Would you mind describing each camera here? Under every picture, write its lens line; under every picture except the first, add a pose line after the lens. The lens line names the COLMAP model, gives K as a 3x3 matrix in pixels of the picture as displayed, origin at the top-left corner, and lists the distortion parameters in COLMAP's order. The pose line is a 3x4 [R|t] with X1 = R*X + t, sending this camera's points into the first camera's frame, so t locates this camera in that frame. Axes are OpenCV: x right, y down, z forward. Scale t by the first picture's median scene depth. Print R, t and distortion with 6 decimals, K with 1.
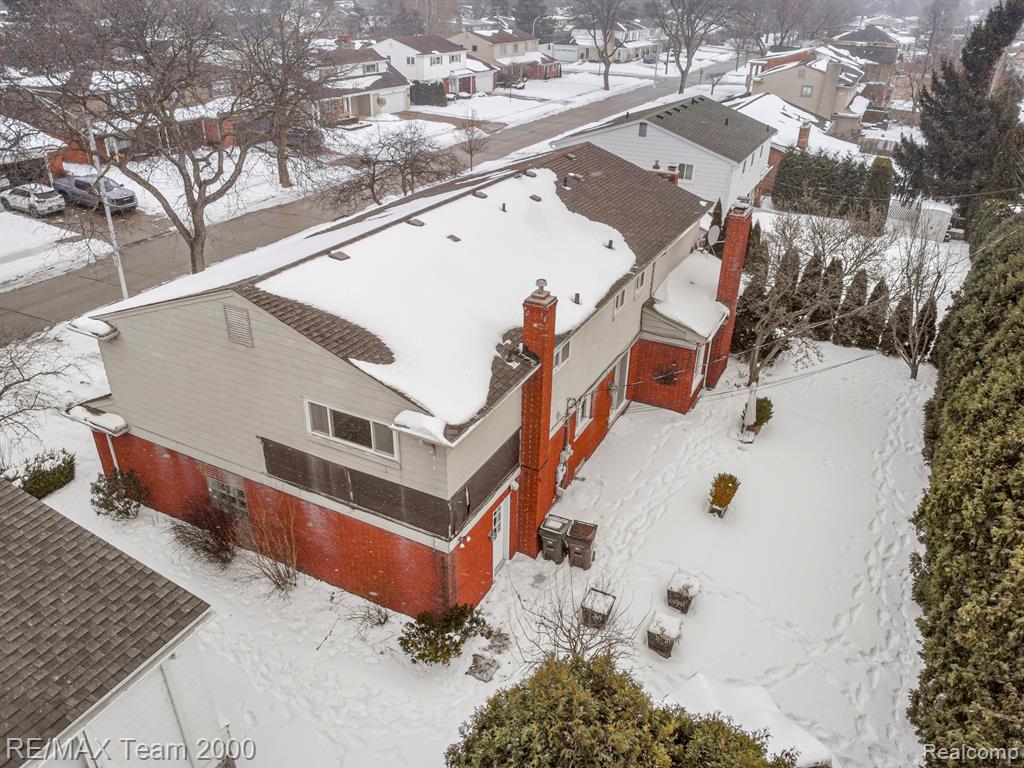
lens RADIAL K [[732.2, 0, 512.0], [0, 732.2, 384.0], [0, 0, 1]] dist [-0.029011, -0.002511]
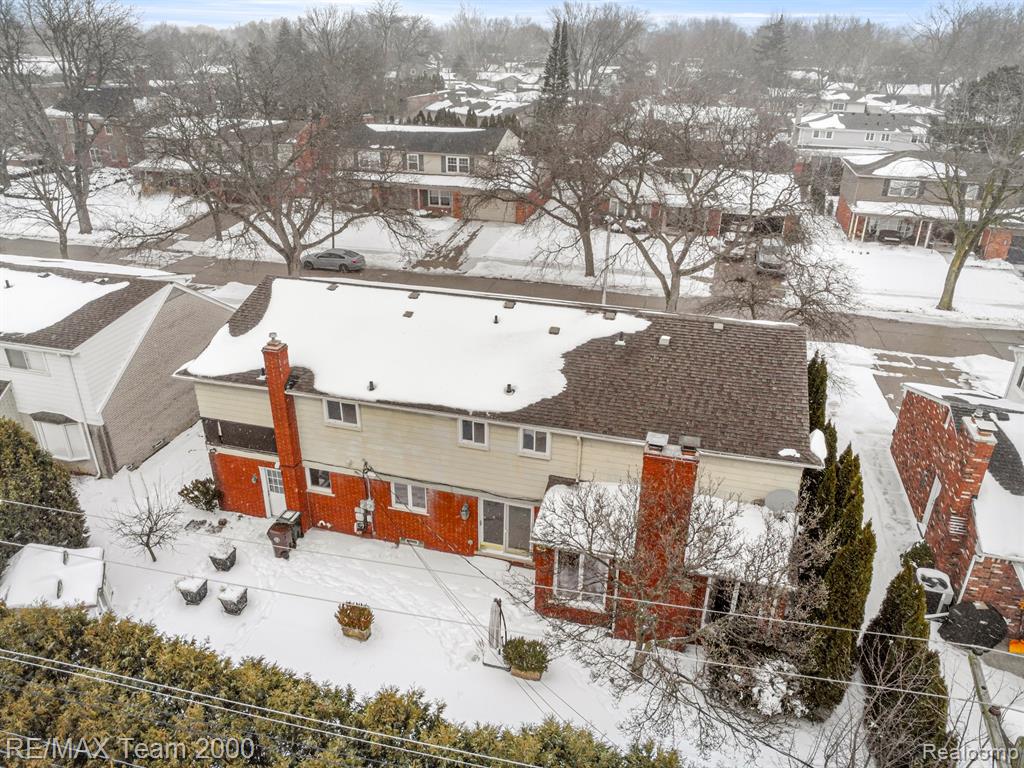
lens RADIAL K [[732.2, 0, 512.0], [0, 732.2, 384.0], [0, 0, 1]] dist [-0.029011, -0.002511]
pose [[0.206663, 0.406681, -0.889888, 1.247569], [-0.469599, 0.839144, 0.274433, -0.576442], [0.858351, 0.361175, 0.364397, 0.780016]]
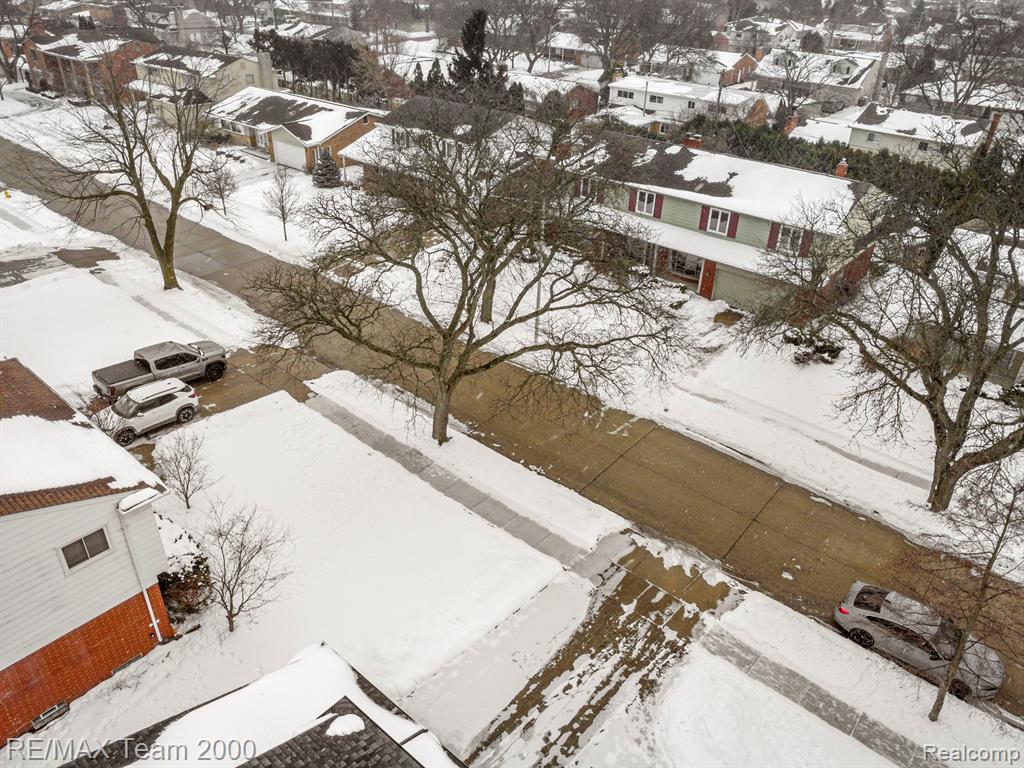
lens RADIAL K [[732.2, 0, 512.0], [0, 732.2, 384.0], [0, 0, 1]] dist [-0.029011, -0.002511]
pose [[0.231846, -0.505383, 0.831165, -2.971073], [0.434416, 0.818301, 0.376385, -1.000093], [-0.870362, 0.273808, 0.409267, 1.047004]]
